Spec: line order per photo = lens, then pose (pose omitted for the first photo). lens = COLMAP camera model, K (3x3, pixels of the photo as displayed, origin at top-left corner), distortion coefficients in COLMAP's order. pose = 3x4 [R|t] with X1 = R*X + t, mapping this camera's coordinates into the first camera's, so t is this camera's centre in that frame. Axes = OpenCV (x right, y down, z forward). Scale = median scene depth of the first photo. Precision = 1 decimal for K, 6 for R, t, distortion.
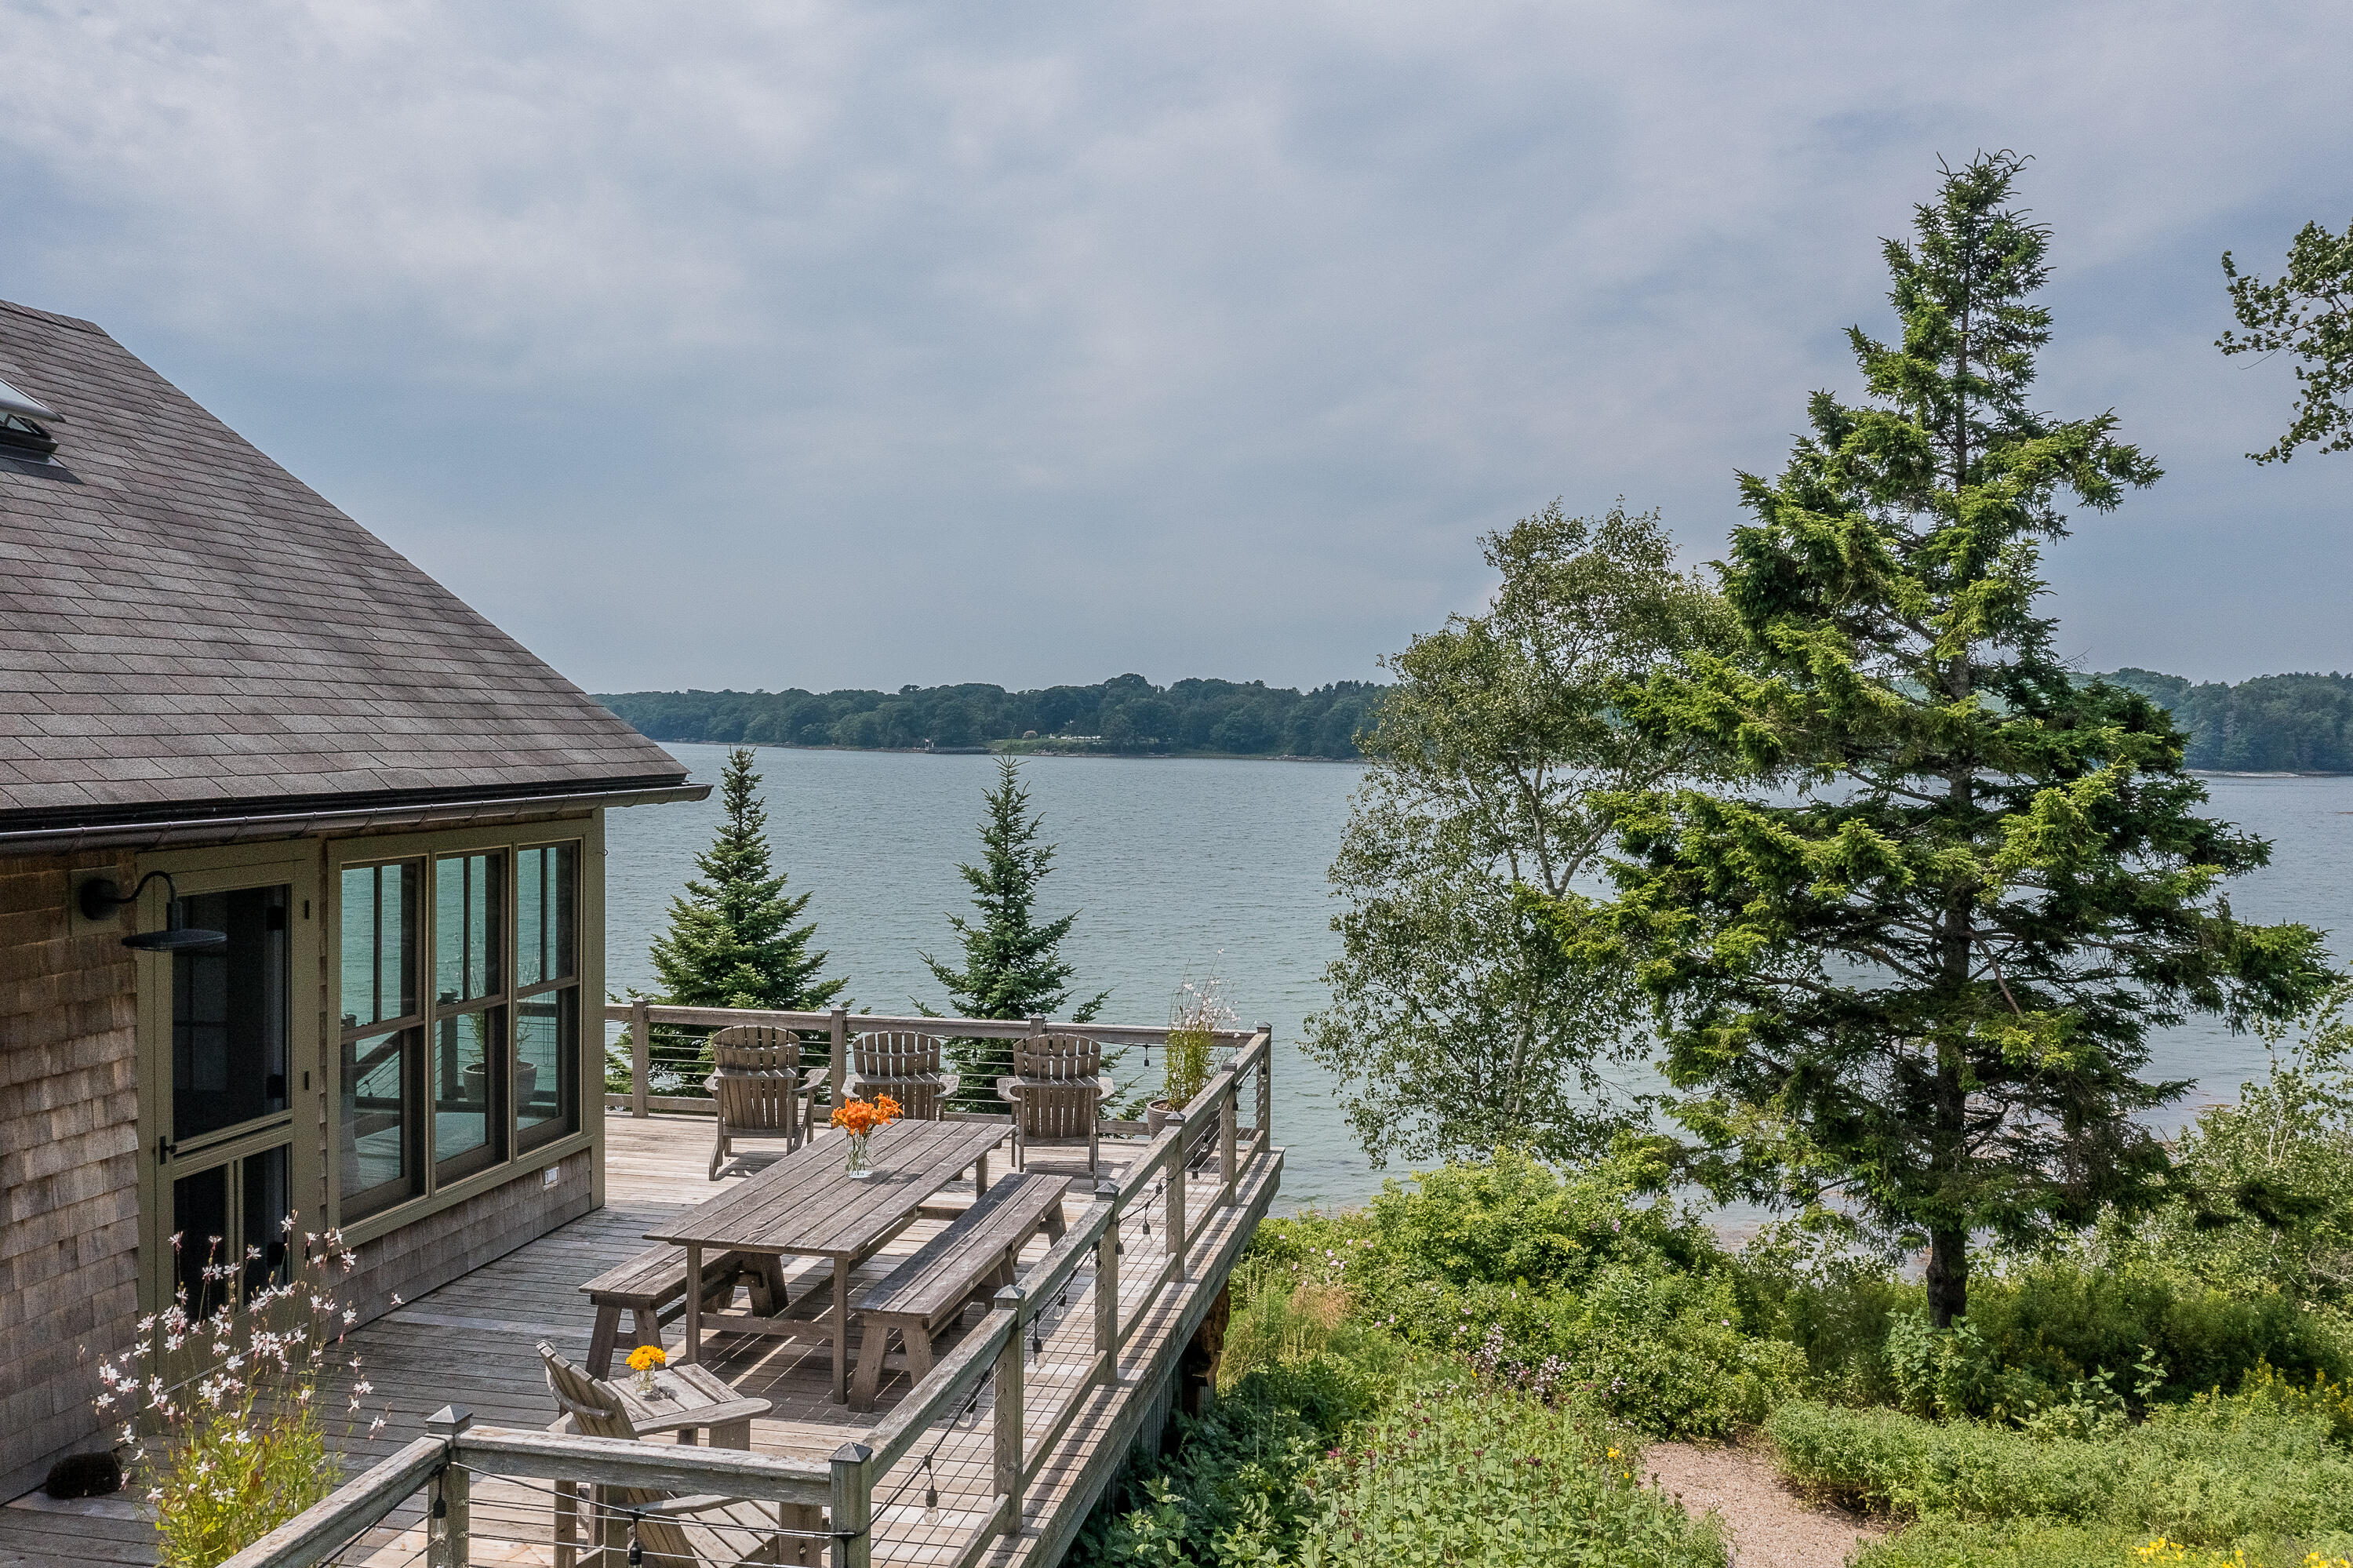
lens RADIAL K [[1867.8, 0, 1170.5], [0, 1867.8, 777.9], [0, 0, 1]] dist [-0.018015, 0.010188]
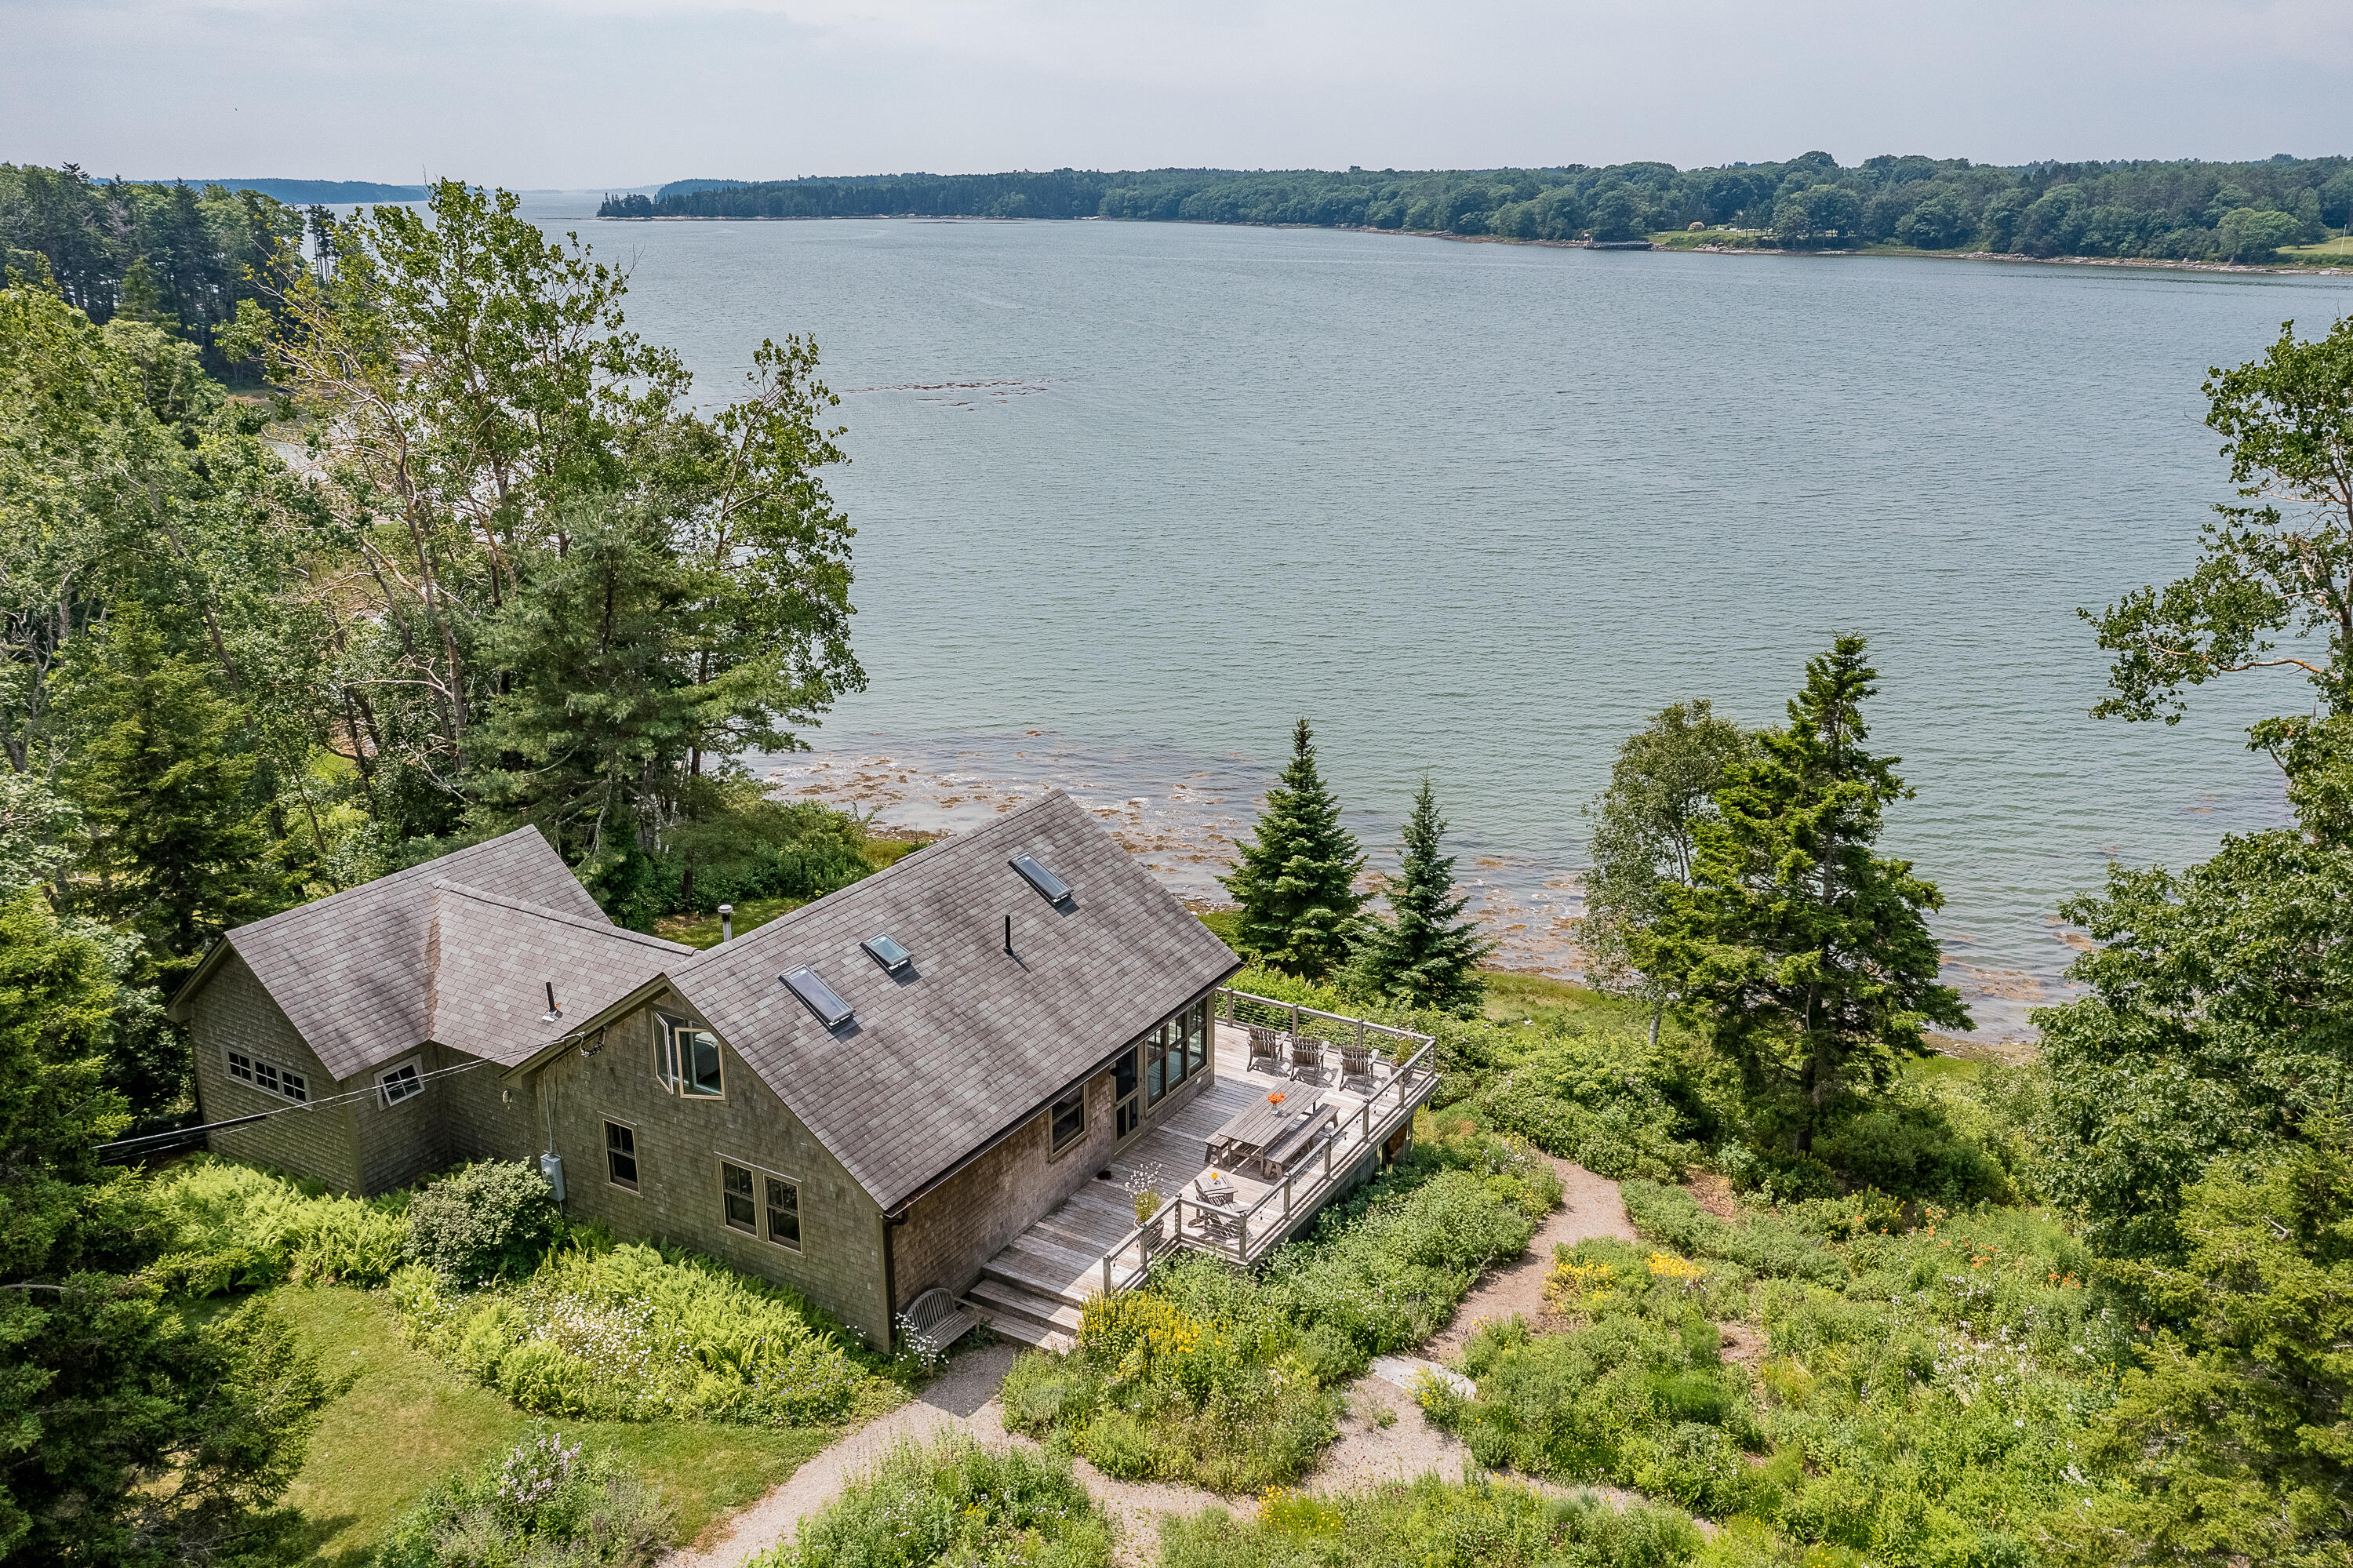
lens RADIAL K [[1867.8, 0, 1170.5], [0, 1867.8, 777.9], [0, 0, 1]] dist [-0.018015, 0.010188]
pose [[0.940668, 0.089567, -0.327295, 0.302620], [0.004370, 0.961258, 0.275617, -0.552159], [0.339301, -0.260695, 0.903832, -0.863884]]
